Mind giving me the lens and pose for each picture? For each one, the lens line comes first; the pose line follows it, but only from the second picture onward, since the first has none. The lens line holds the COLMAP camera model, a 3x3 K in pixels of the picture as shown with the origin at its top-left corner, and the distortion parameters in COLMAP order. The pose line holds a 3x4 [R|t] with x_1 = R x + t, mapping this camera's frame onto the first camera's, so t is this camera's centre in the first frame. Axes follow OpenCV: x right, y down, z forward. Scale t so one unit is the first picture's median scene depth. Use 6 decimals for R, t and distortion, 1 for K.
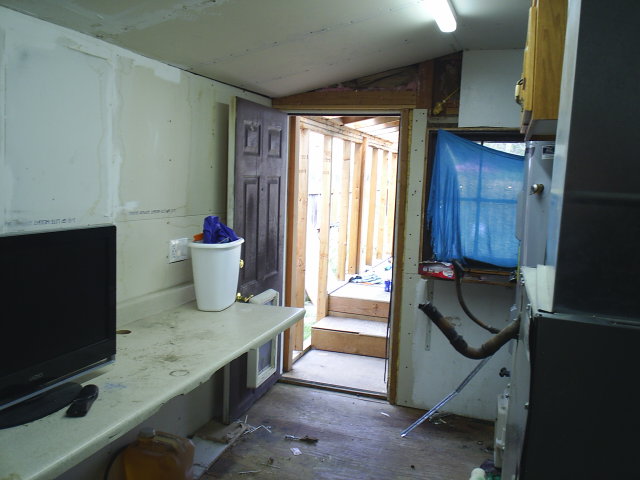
lens RADIAL K [[587.4, 0, 320.7], [0, 587.4, 231.4], [0, 0, 1]] dist [0.143714, -0.256756]
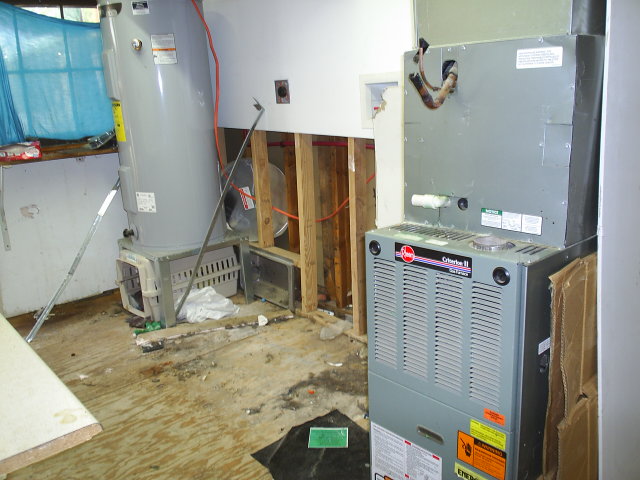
lens RADIAL K [[587.4, 0, 320.7], [0, 587.4, 231.4], [0, 0, 1]] dist [0.143714, -0.256756]
pose [[0.491797, -0.268725, 0.828204, -0.347063], [0.147157, 0.963152, 0.225128, 0.044260], [-0.858184, 0.011159, 0.513220, 0.156159]]
